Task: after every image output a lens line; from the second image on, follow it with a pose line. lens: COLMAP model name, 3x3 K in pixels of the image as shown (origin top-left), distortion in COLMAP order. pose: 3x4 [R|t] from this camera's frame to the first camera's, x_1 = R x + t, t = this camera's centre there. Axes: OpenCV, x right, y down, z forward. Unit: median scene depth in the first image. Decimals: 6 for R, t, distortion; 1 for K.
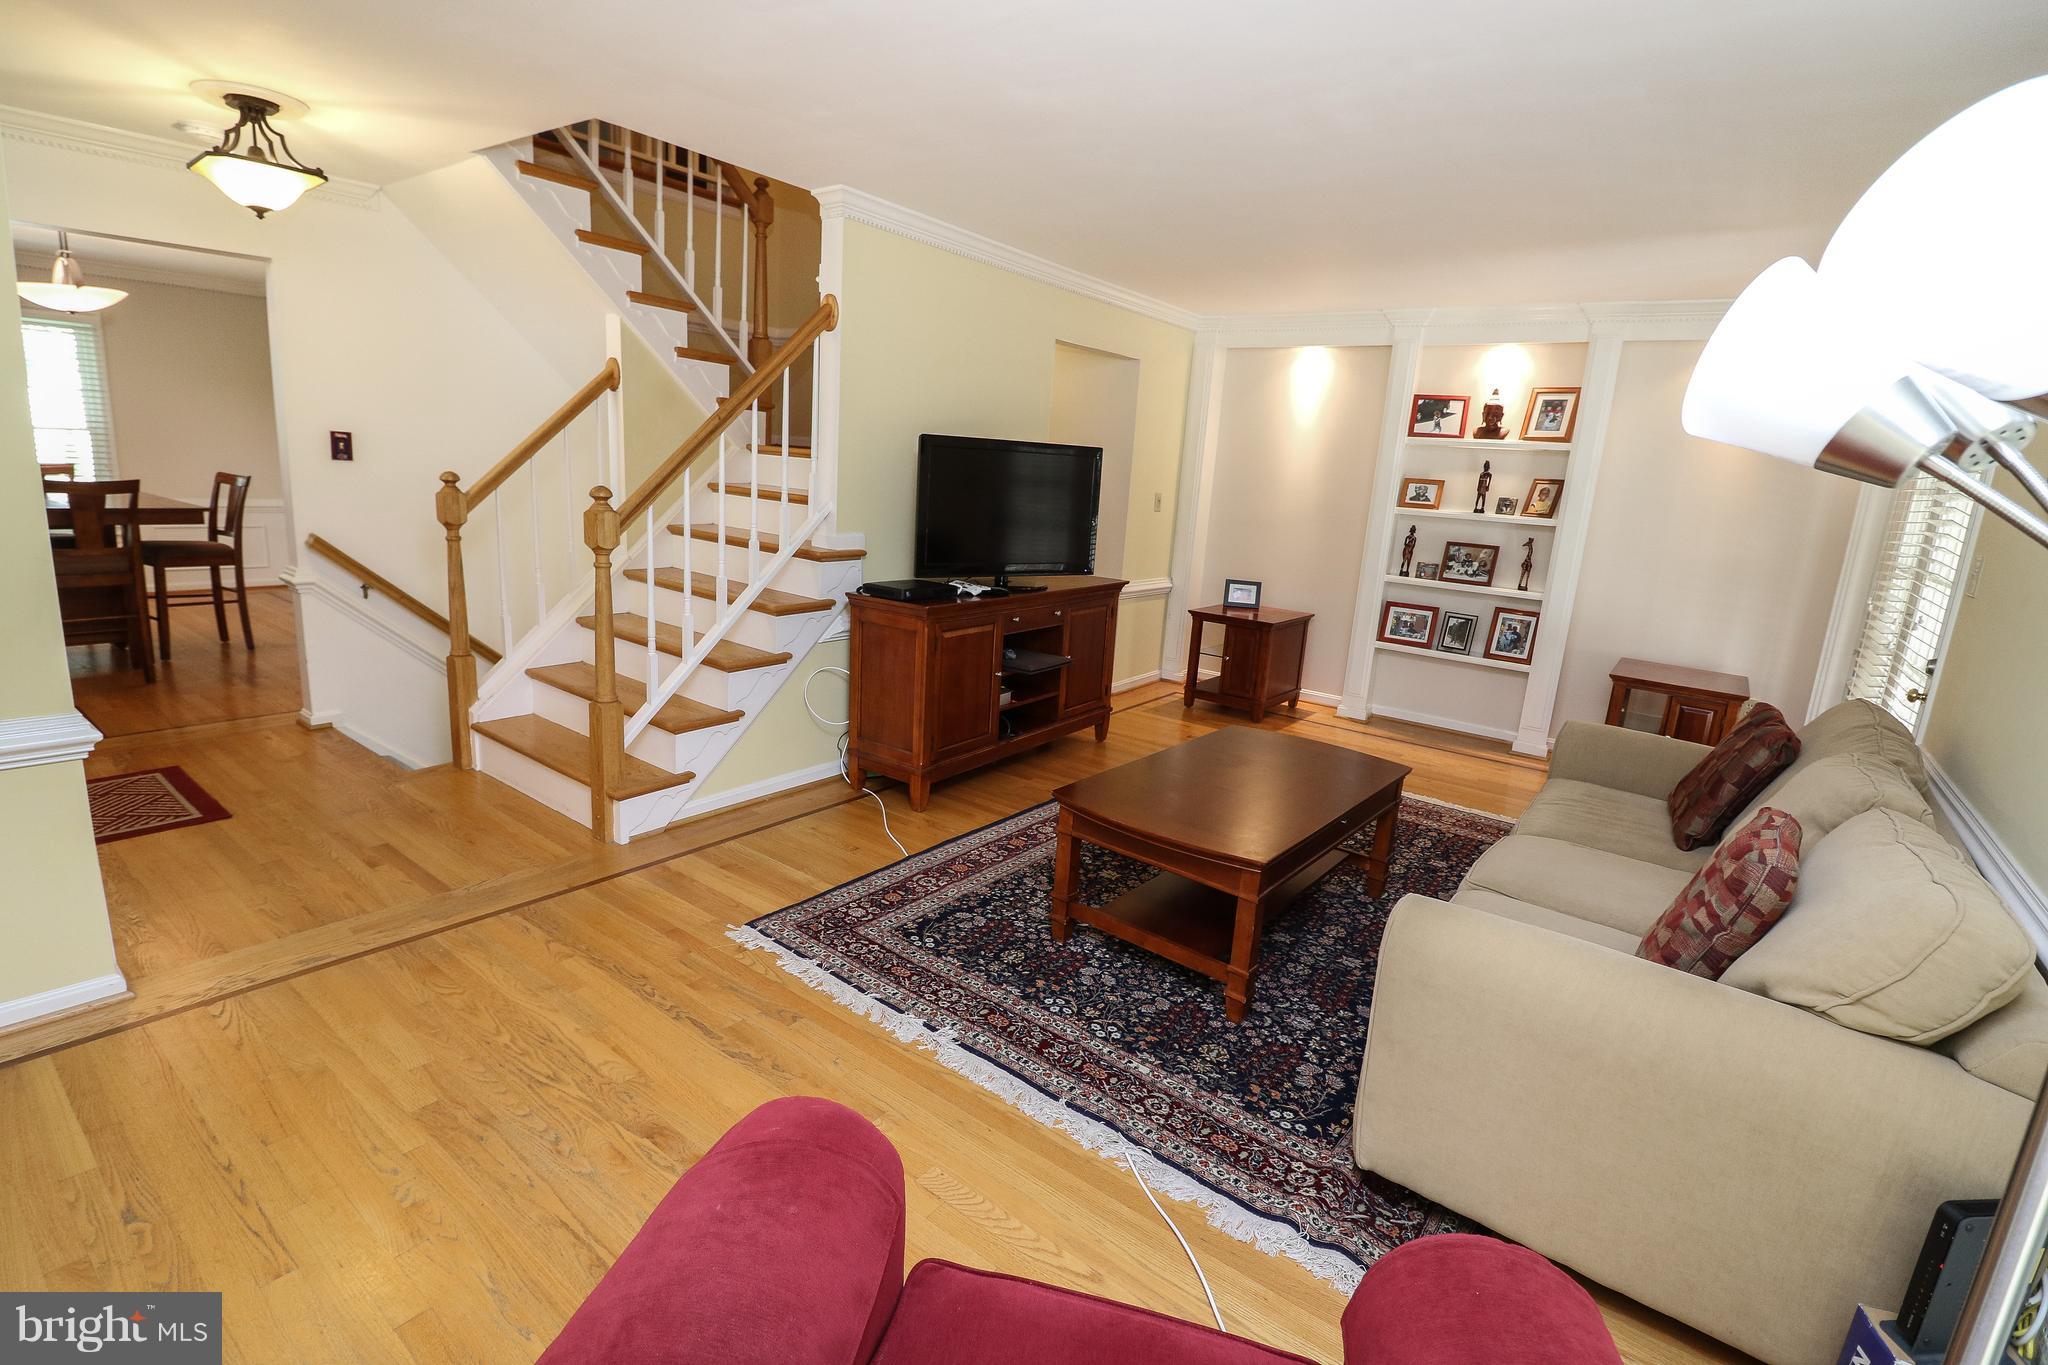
lens RADIAL K [[936.7, 0, 1020.0], [0, 936.7, 672.5], [0, 0, 1]] dist [-0.001419, -0.014204]
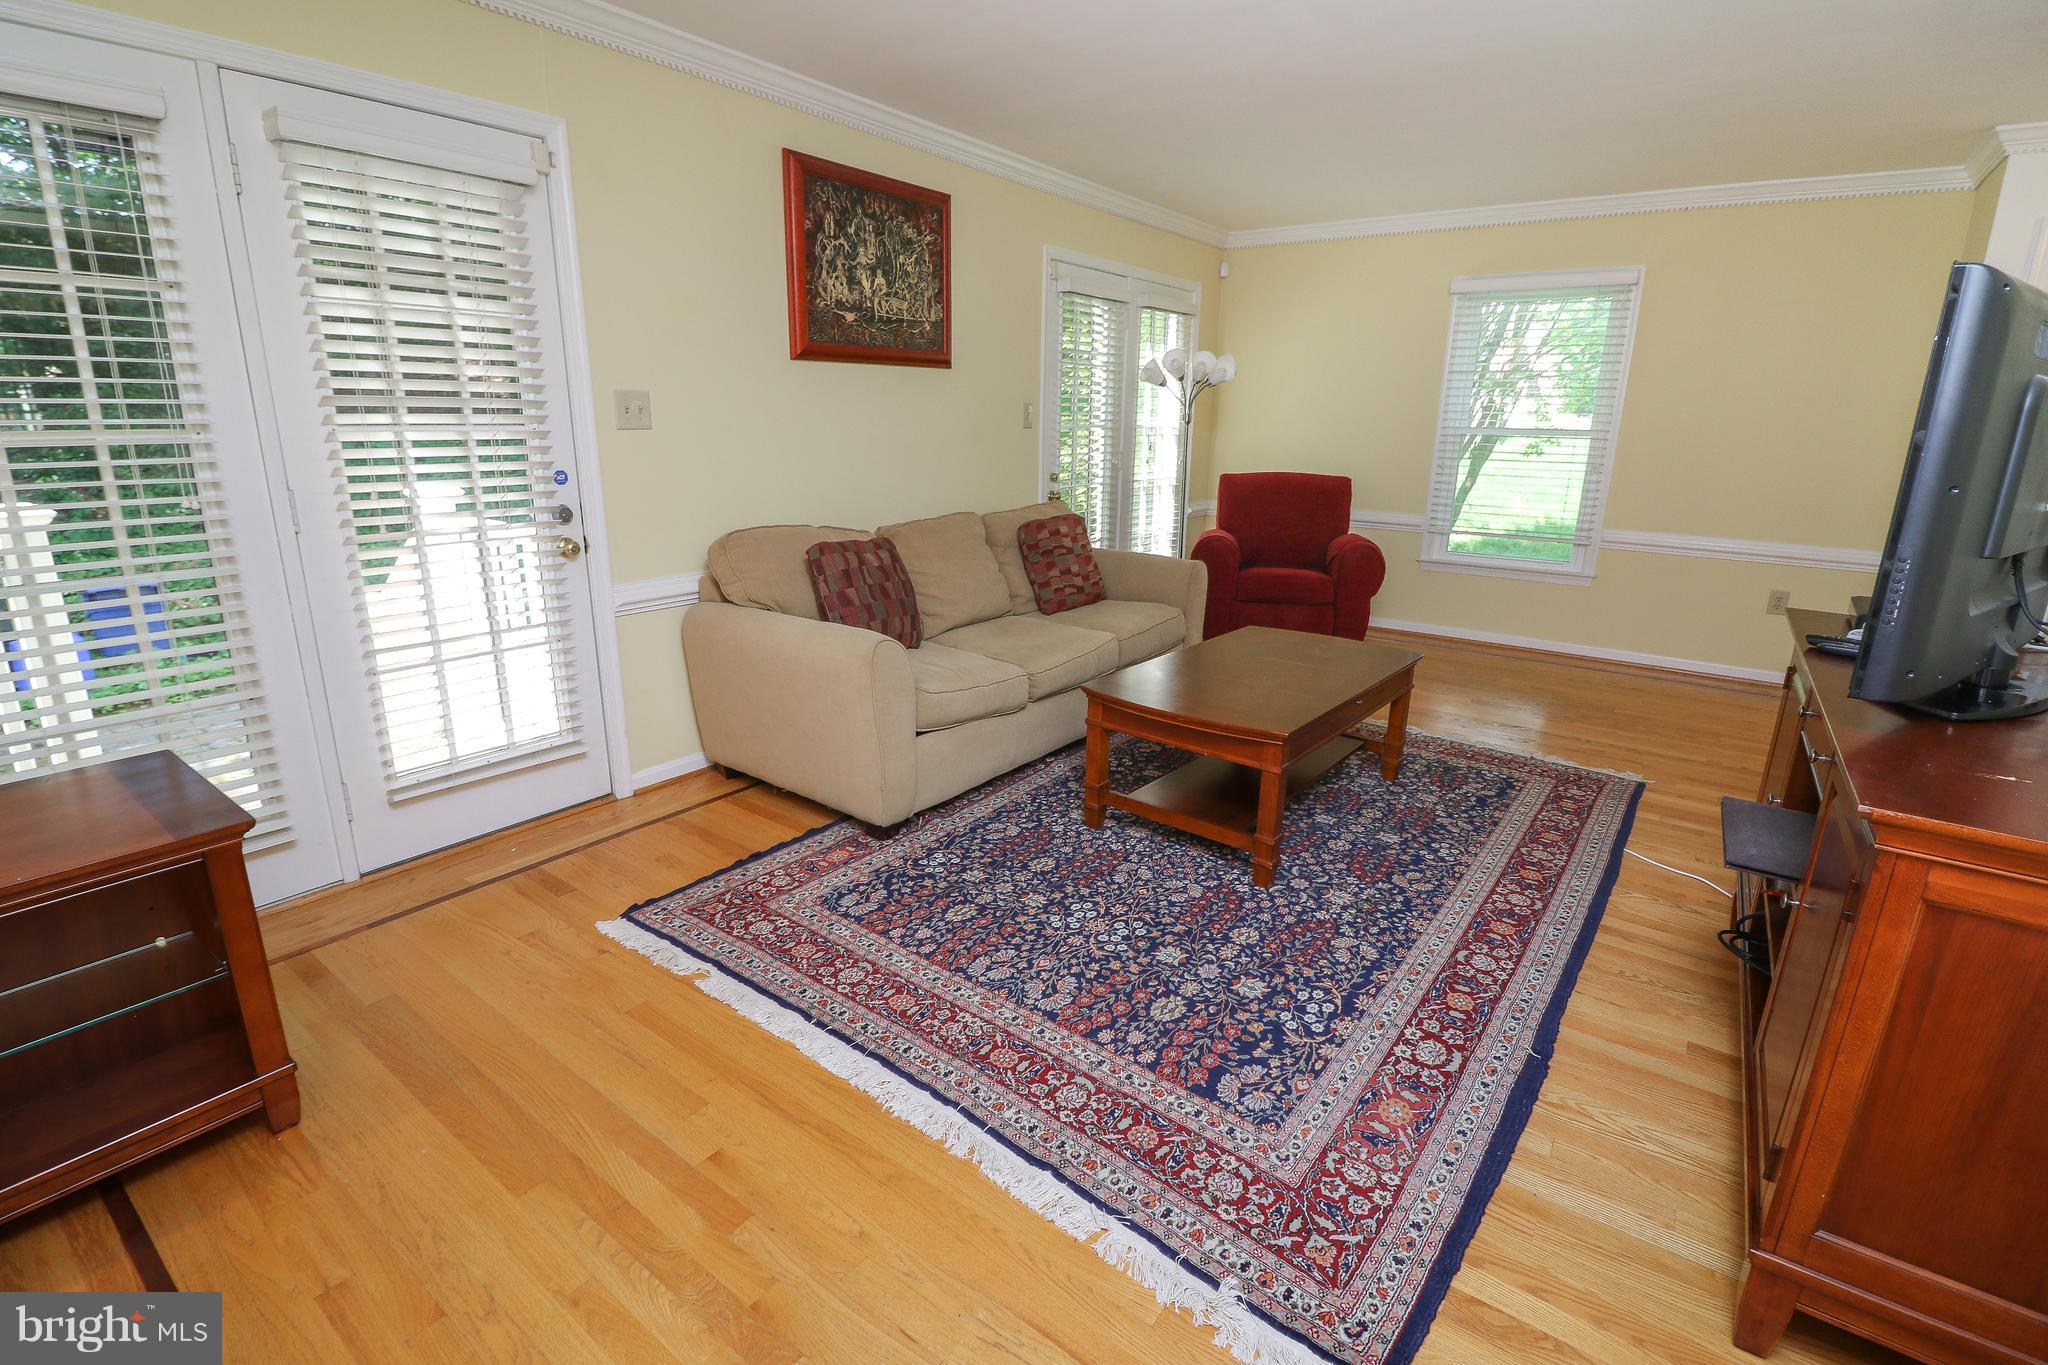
lens RADIAL K [[939.5, 0, 1023.5], [0, 939.5, 666.3], [0, 0, 1]] dist [0.001013, -0.014772]
pose [[-0.996799, -0.075028, -0.027616, 0.422840], [-0.079276, 0.882823, 0.462968, -0.277911], [-0.010356, 0.463676, -0.885945, 1.517252]]
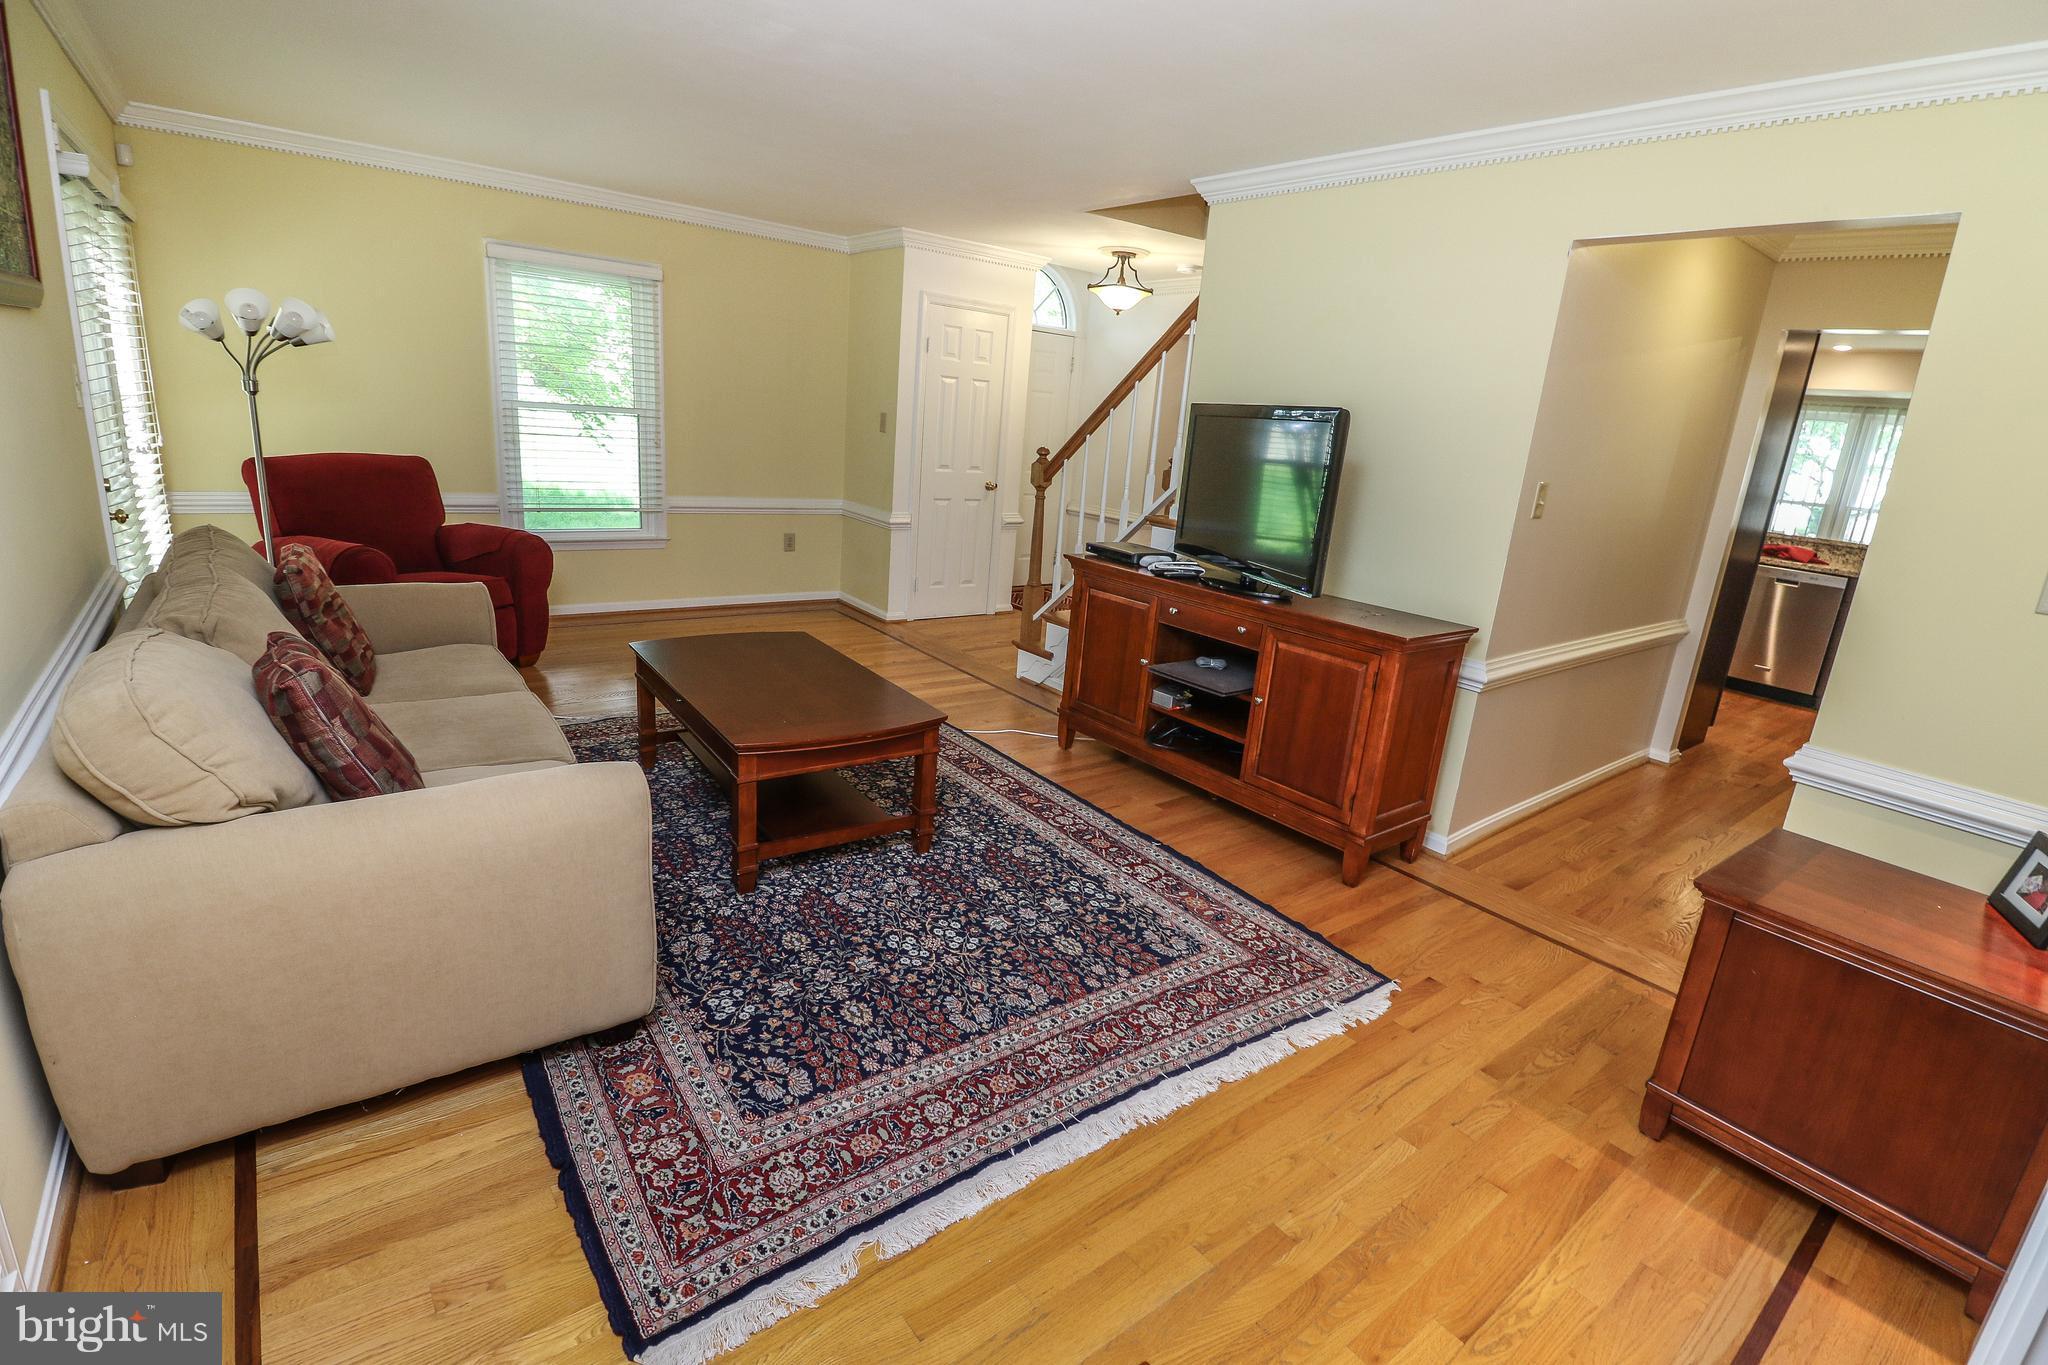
lens RADIAL K [[939.5, 0, 1023.5], [0, 939.5, 666.3], [0, 0, 1]] dist [0.001013, -0.014772]
pose [[-0.253455, 0.169481, -0.952385, 0.936235], [-0.304489, 0.920510, 0.244841, -0.194104], [0.918176, 0.352047, -0.181703, 1.139555]]
